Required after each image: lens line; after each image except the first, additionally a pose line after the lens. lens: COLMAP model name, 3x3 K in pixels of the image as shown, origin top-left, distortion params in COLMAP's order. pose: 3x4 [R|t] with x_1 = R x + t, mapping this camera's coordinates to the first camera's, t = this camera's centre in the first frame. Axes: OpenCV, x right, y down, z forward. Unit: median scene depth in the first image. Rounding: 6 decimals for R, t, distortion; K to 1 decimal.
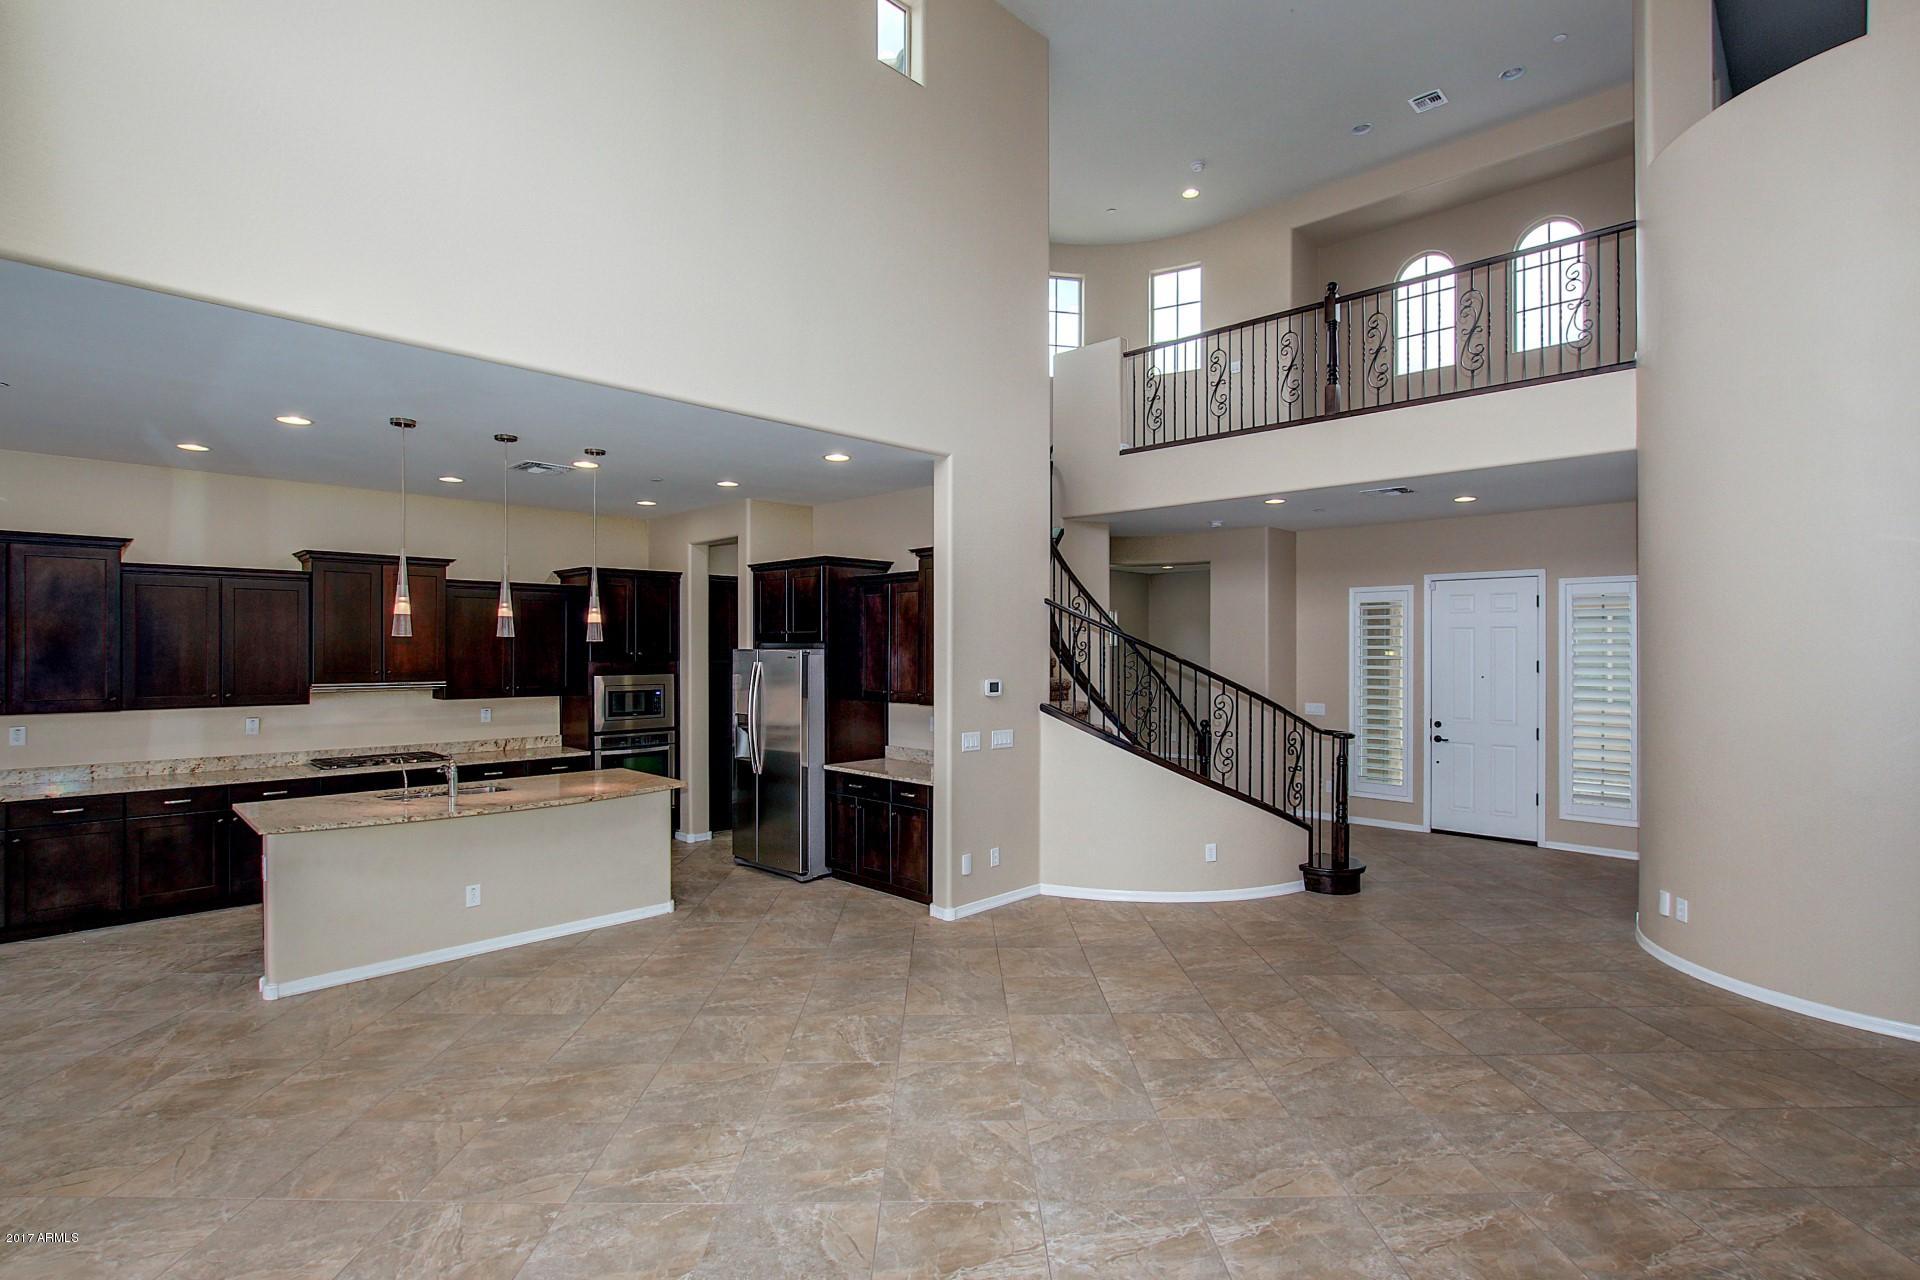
lens RADIAL K [[915.2, 0, 966.7], [0, 915.2, 643.6], [0, 0, 1]] dist [-0.024026, 0.002429]
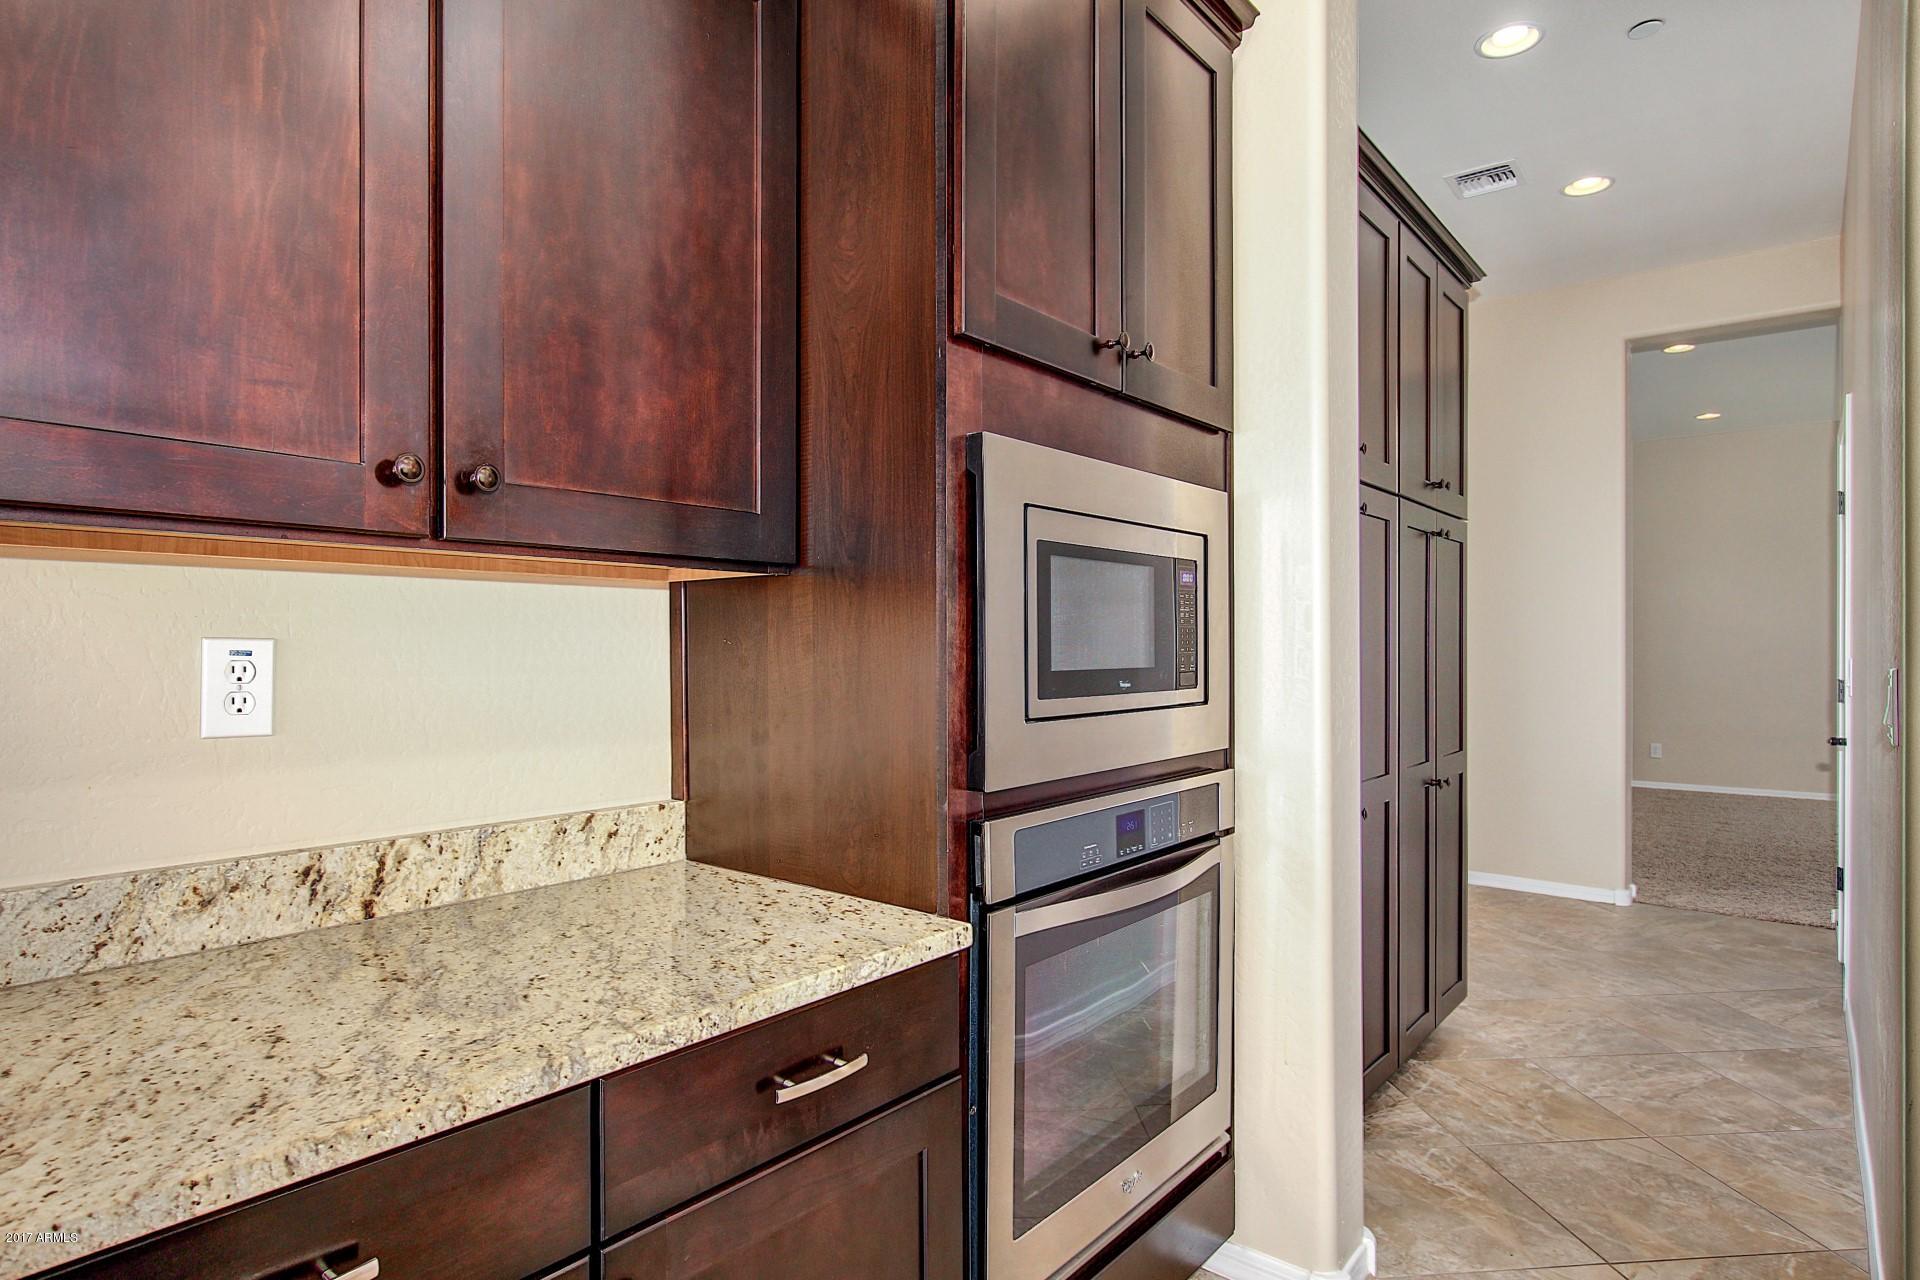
lens RADIAL K [[1033.6, 0, 961.2], [0, 1033.6, 642.1], [0, 0, 1]] dist [-0.017039, 0.001418]
pose [[0.996127, -0.000654, 0.087928, -0.614099], [0.000479, 0.999998, 0.002007, 0.102274], [-0.087929, -0.001957, 0.996125, 1.185246]]
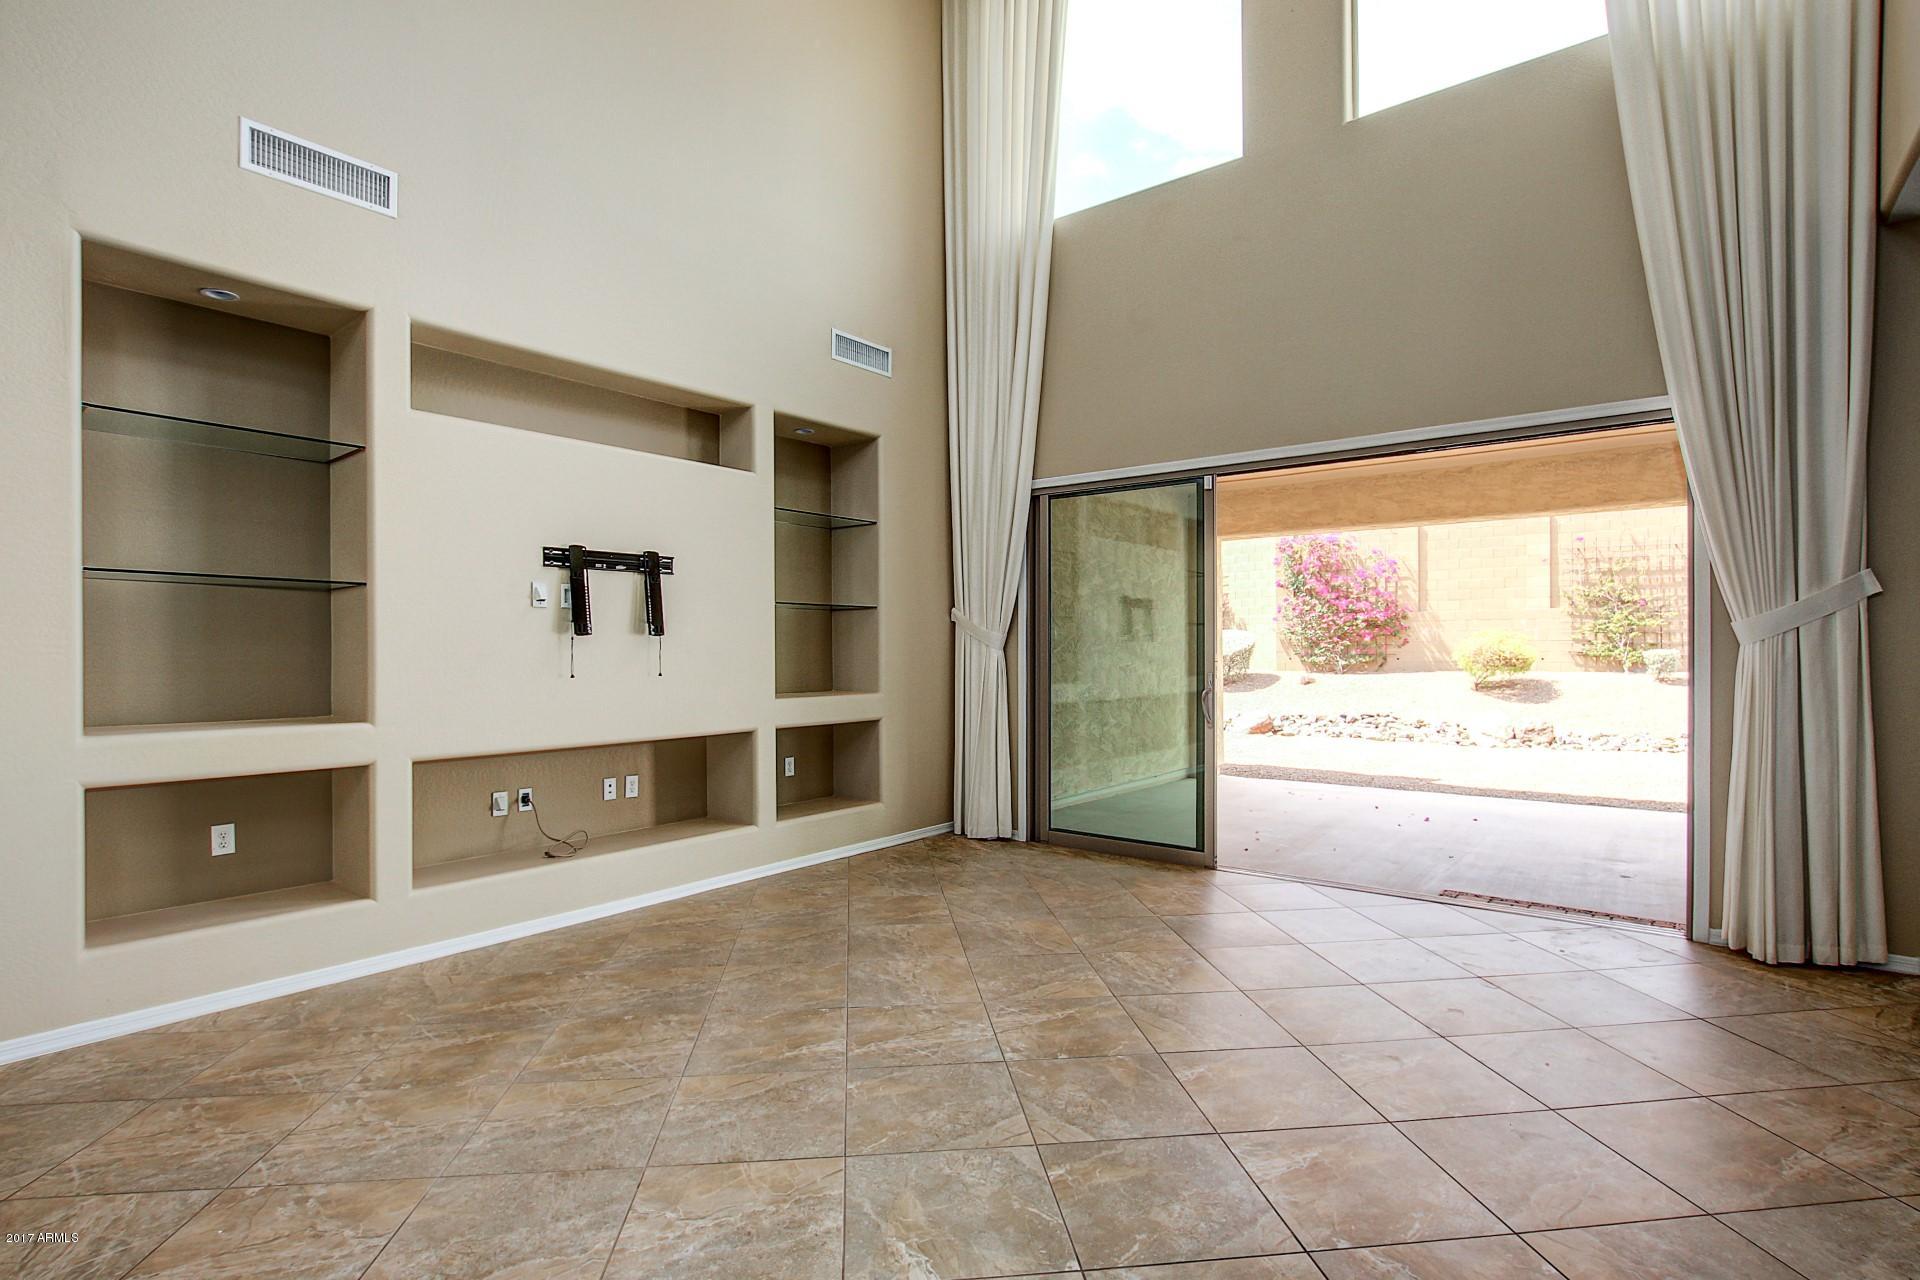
lens RADIAL K [[919.1, 0, 963.2], [0, 919.1, 653.5], [0, 0, 1]] dist [-0.027491, 0.004276]
pose [[-0.995362, 0.002624, -0.096163, 0.118596], [0.002451, 0.999995, 0.001920, 0.088624], [0.096168, 0.001675, -0.995364, 1.074763]]
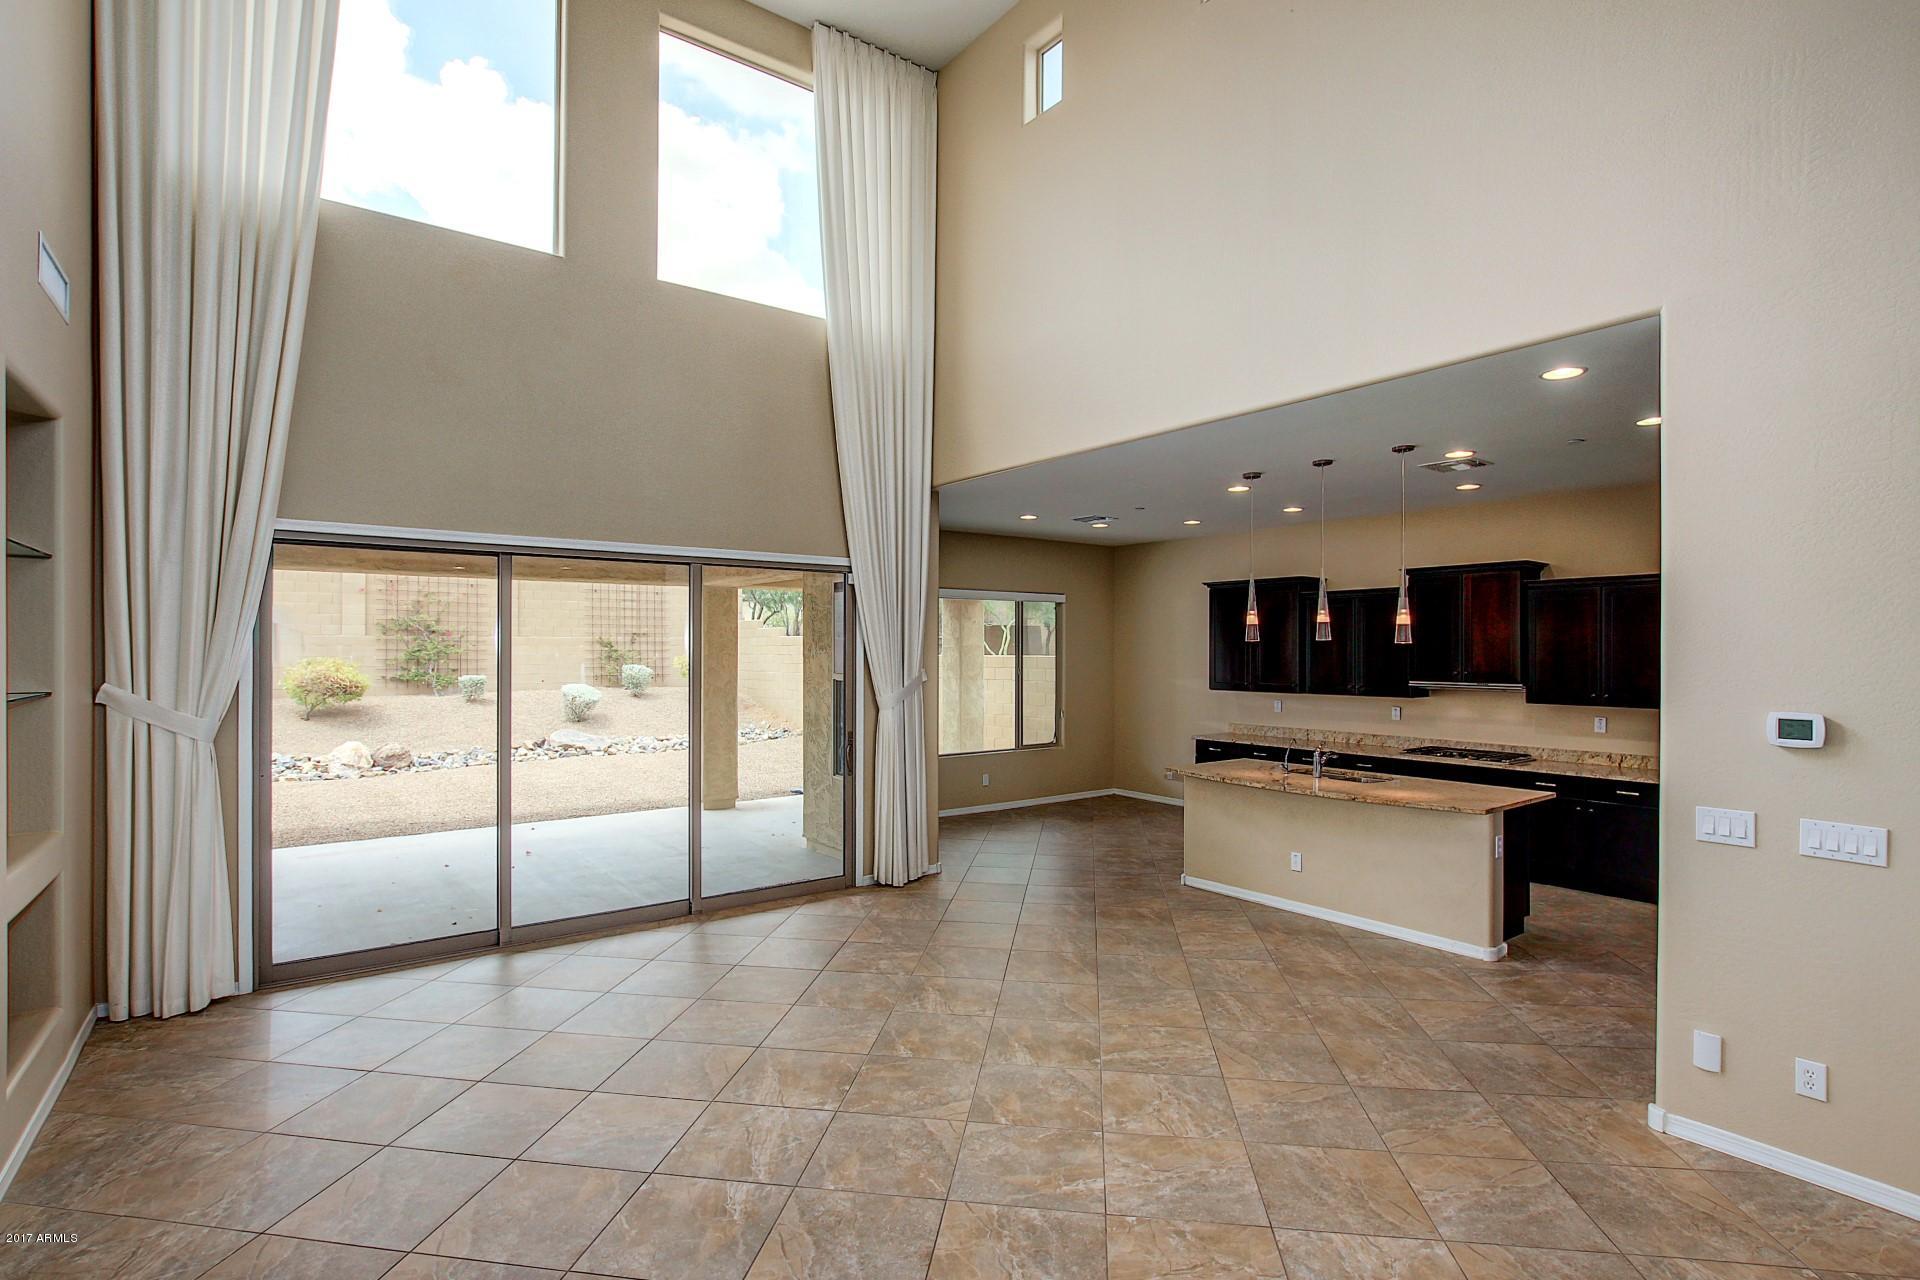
lens RADIAL K [[919.1, 0, 949.4], [0, 919.1, 642.1], [0, 0, 1]] dist [-0.027491, 0.004276]
pose [[-0.162643, -0.009609, -0.986638, 0.670657], [0.002733, 0.999944, -0.010189, 0.005118], [0.986681, -0.004354, -0.162608, 0.724005]]
